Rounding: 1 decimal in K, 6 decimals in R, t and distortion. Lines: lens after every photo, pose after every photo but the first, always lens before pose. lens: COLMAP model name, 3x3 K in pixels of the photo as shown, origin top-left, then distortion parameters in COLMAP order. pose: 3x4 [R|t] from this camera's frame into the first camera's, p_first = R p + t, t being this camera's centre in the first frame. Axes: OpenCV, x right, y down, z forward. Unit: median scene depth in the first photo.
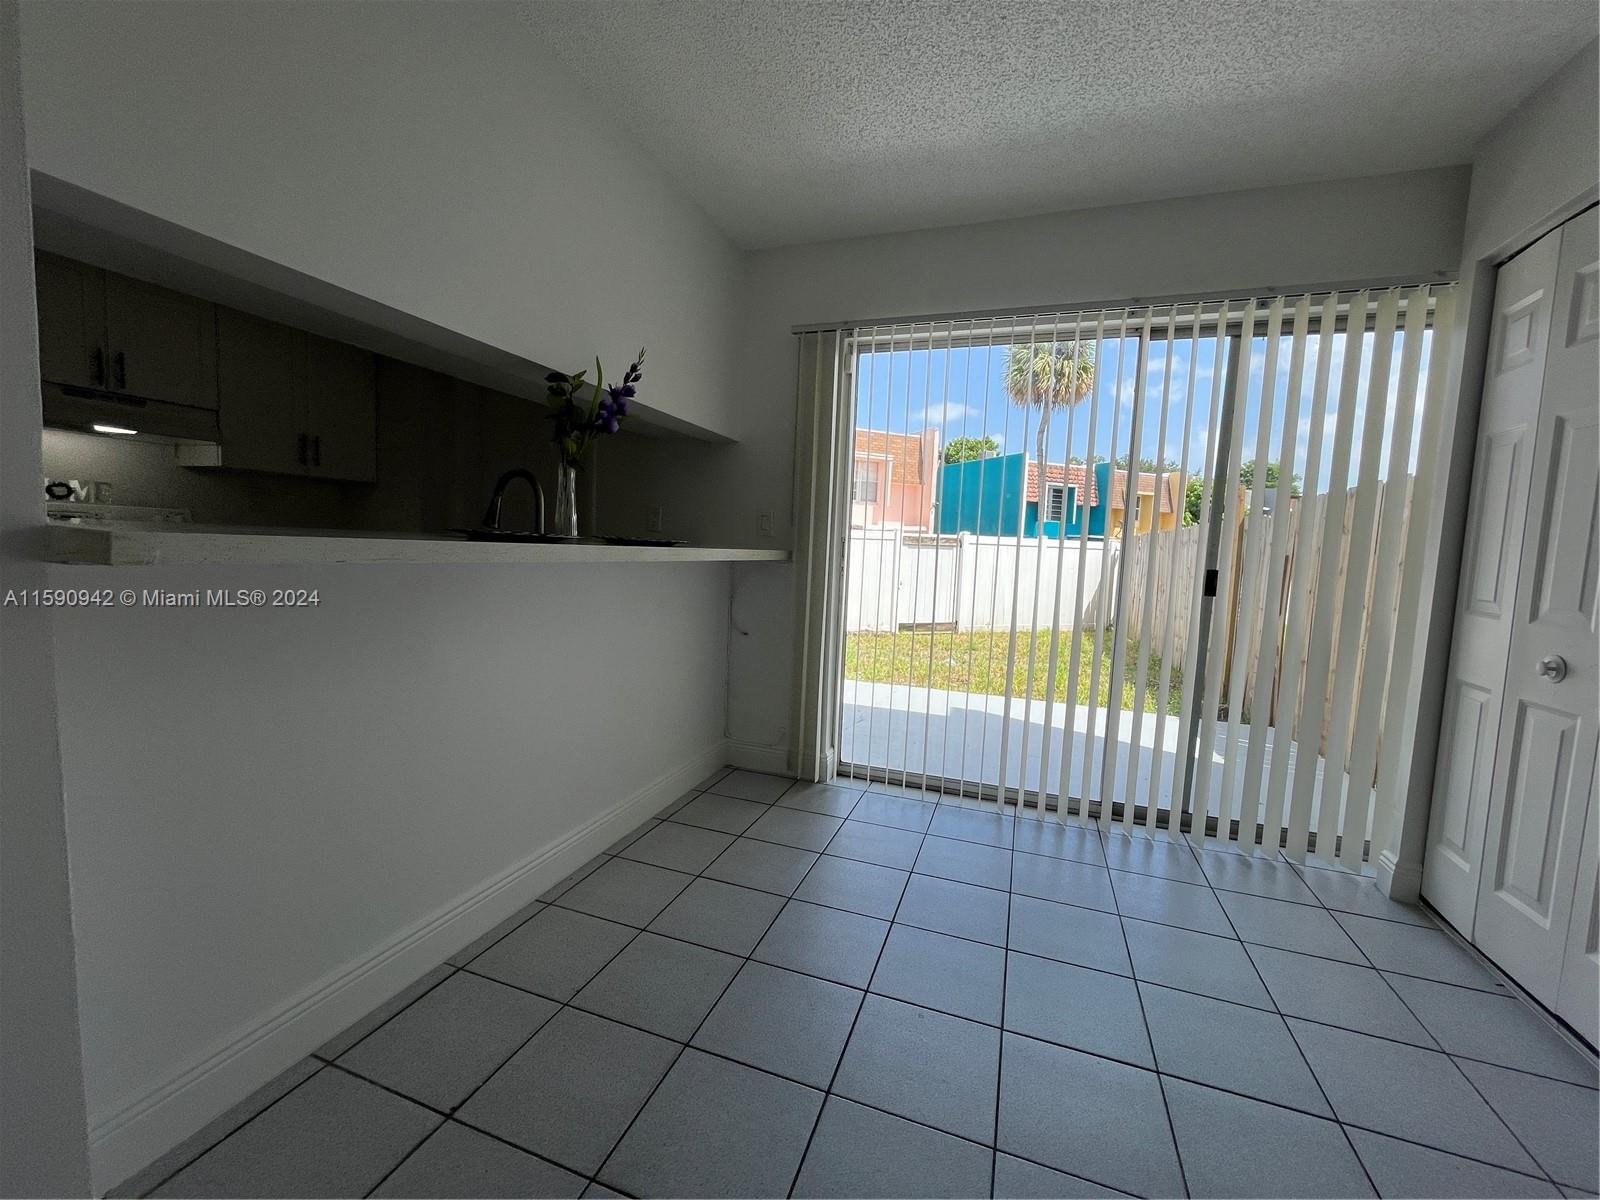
lens RADIAL K [[644.6, 0, 800.0], [0, 644.6, 600.0], [0, 0, 1]] dist [0.000051, -0.000189]
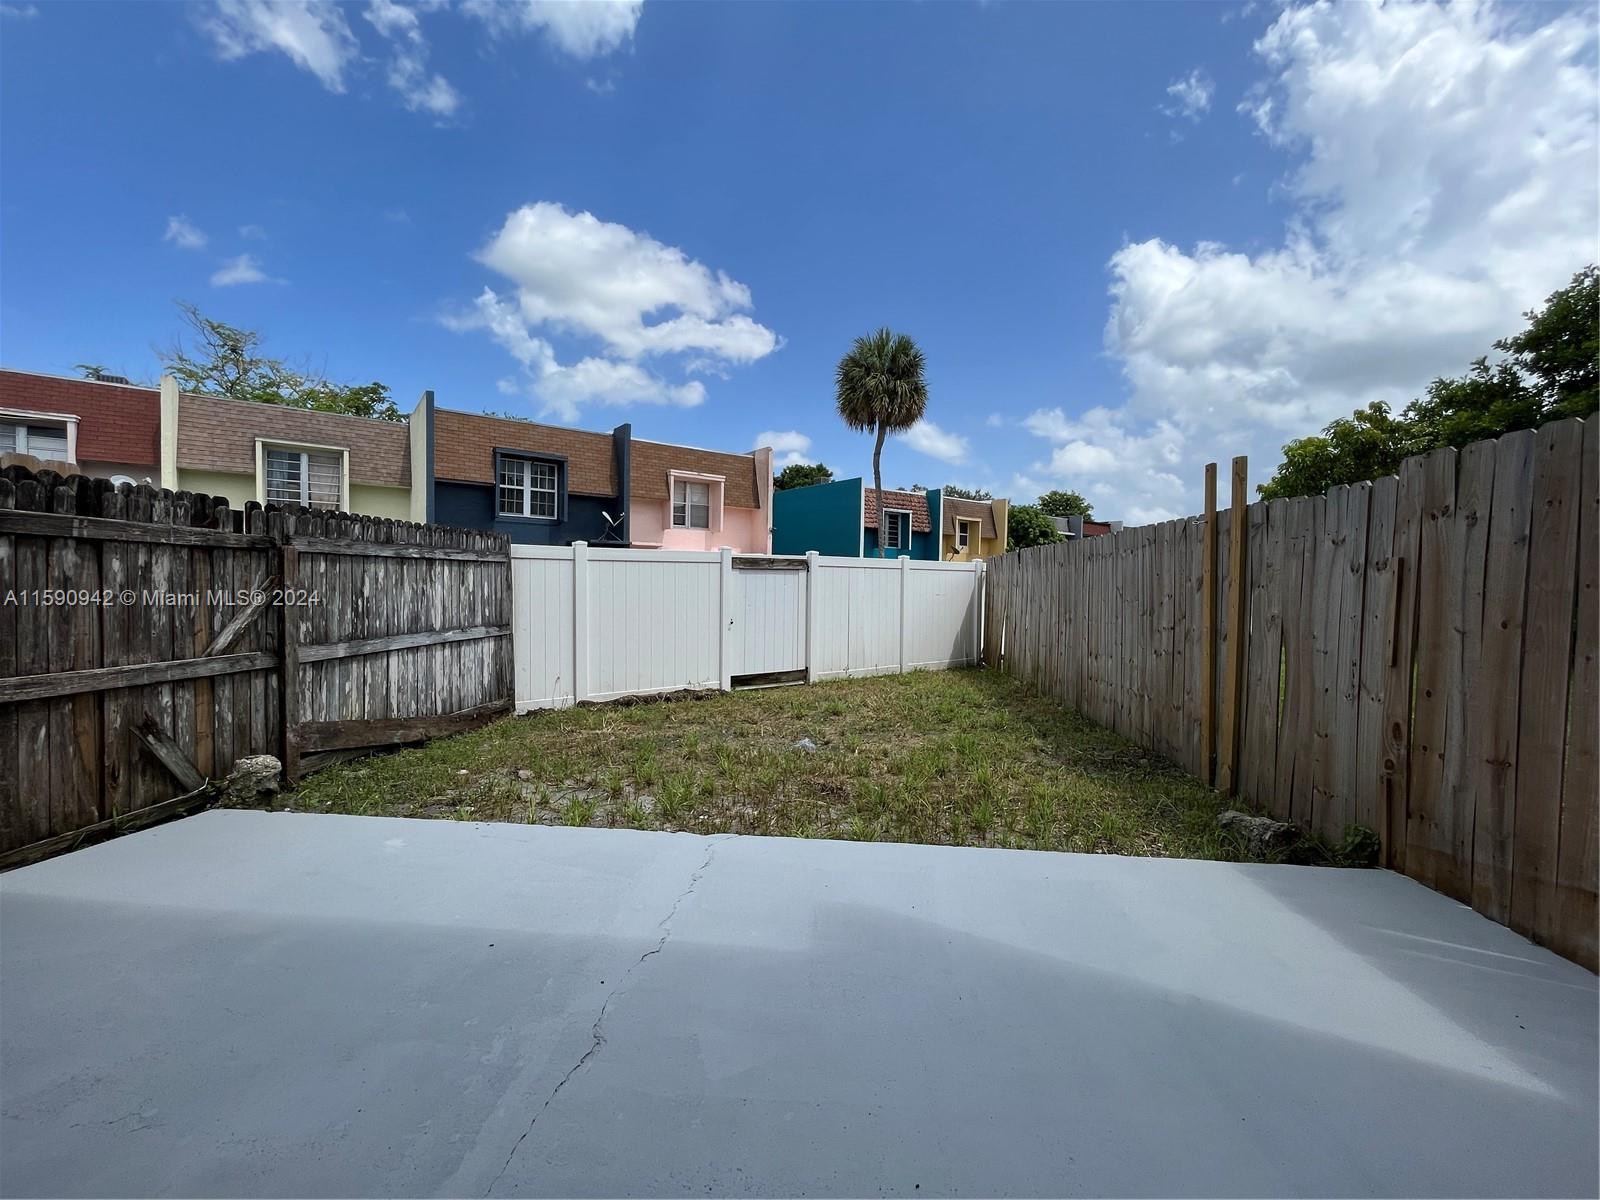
lens RADIAL K [[644.6, 0, 800.0], [0, 644.6, 600.0], [0, 0, 1]] dist [0.000051, -0.000189]
pose [[0.969539, -0.035659, 0.242326, 0.060713], [0.048030, 0.997817, -0.045336, -0.013824], [-0.240180, 0.055594, 0.969135, 0.293911]]
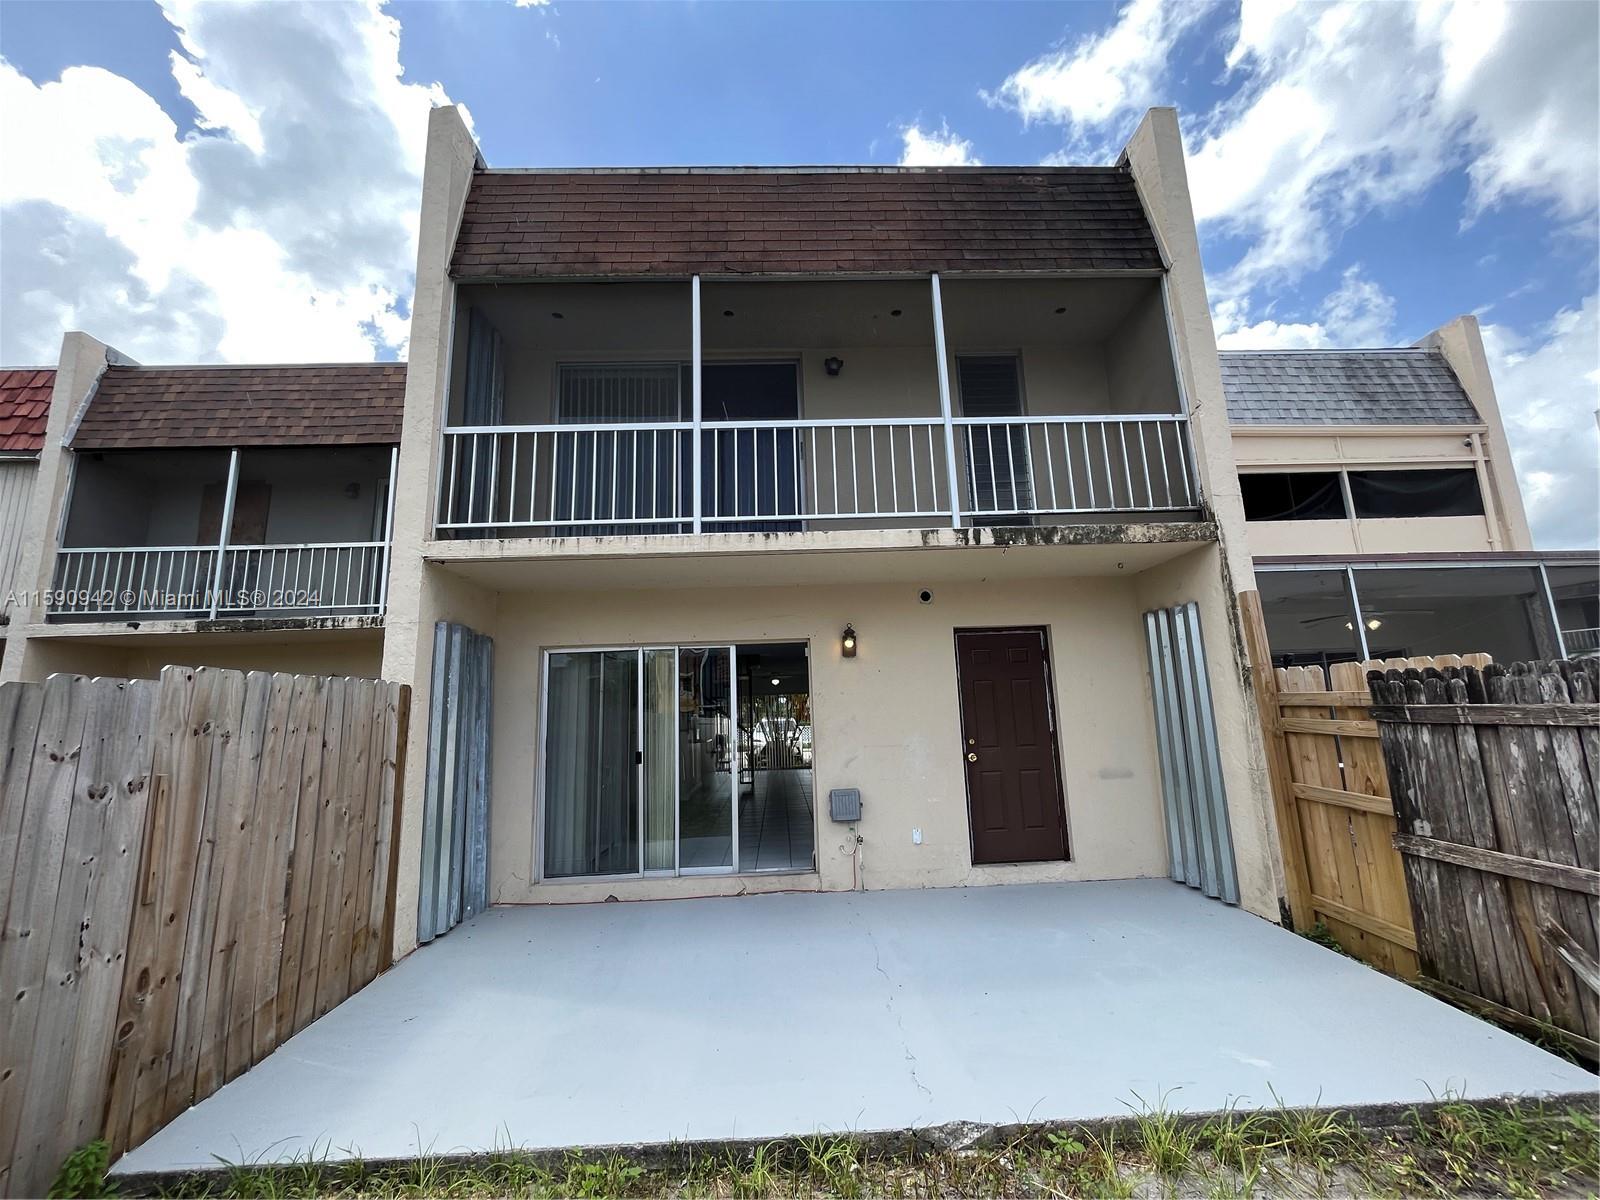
lens RADIAL K [[644.6, 0, 800.0], [0, 644.6, 600.0], [0, 0, 1]] dist [0.000051, -0.000189]
pose [[-0.931834, -0.078608, -0.354269, 0.562413], [-0.039798, 0.992505, -0.115546, -0.199353], [0.360696, -0.093571, -0.927978, 1.775308]]
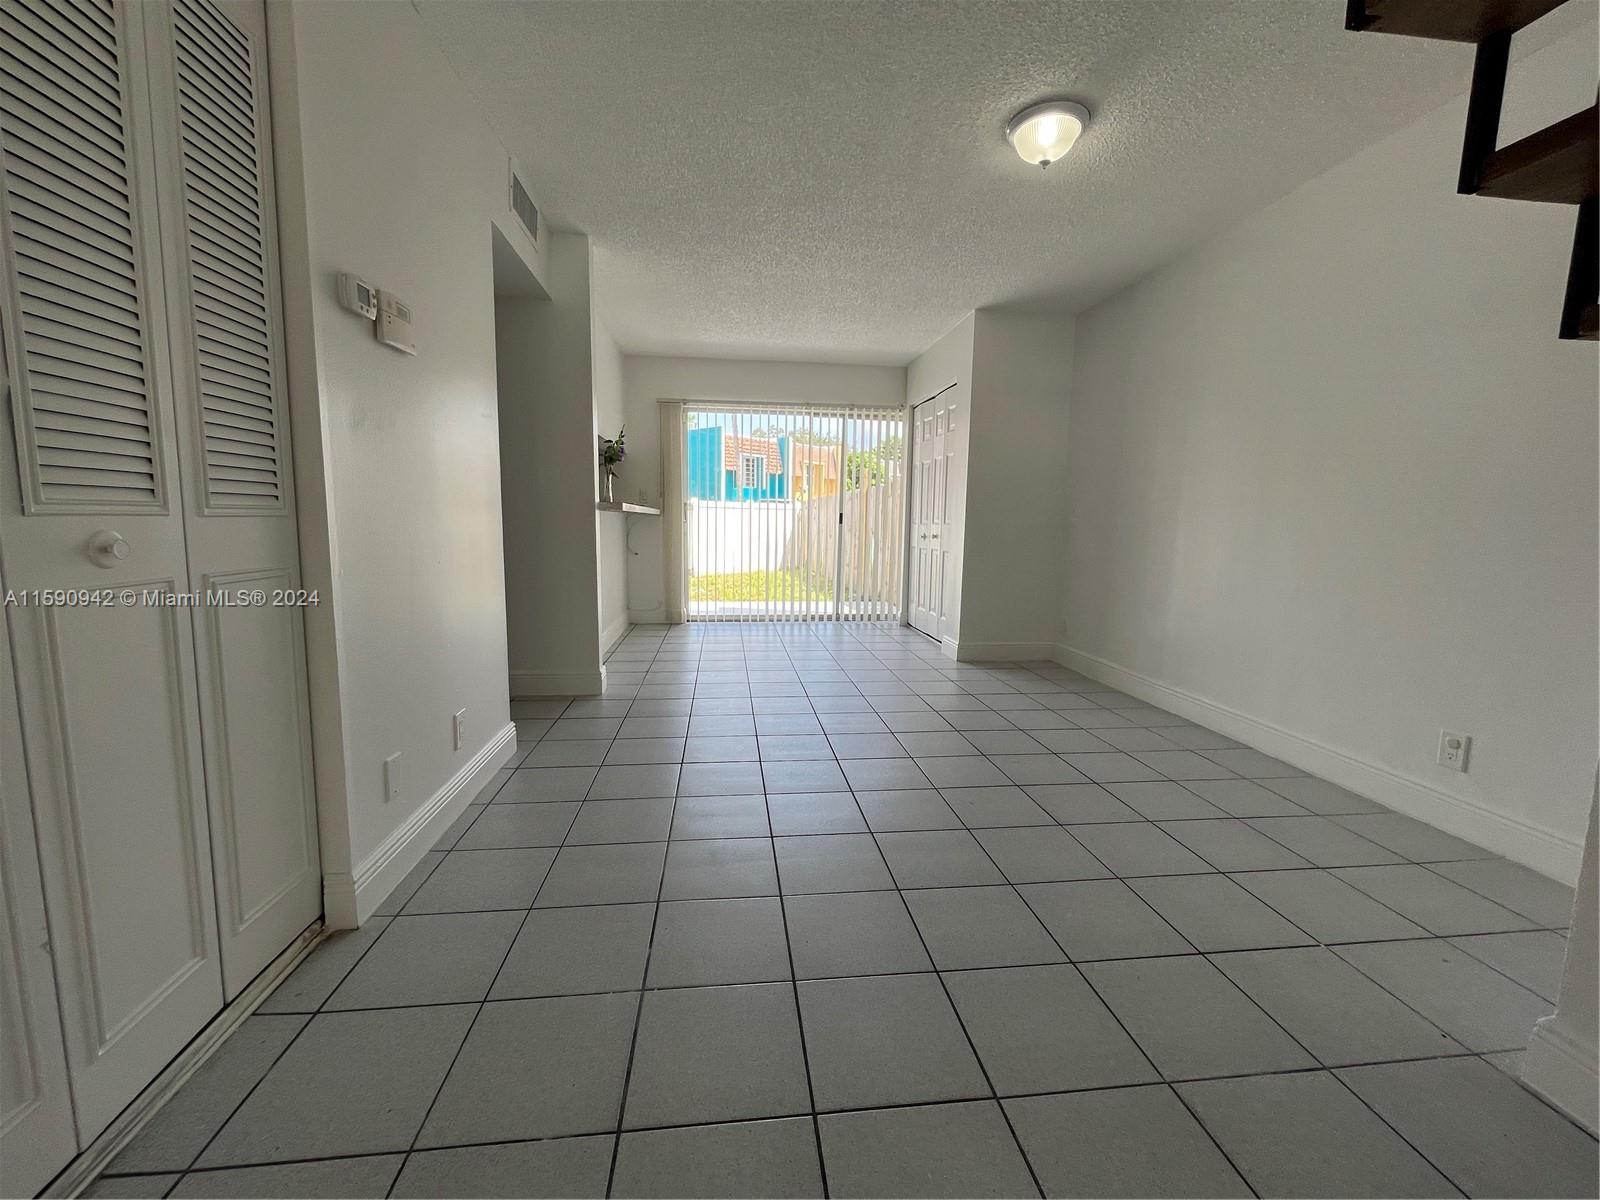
lens RADIAL K [[644.6, 0, 800.0], [0, 644.6, 600.0], [0, 0, 1]] dist [0.000051, -0.000189]
pose [[0.895797, -0.081963, 0.436841, -0.145665], [0.058974, 0.996078, 0.065957, 0.027391], [-0.440534, -0.033322, 0.897117, -0.277504]]
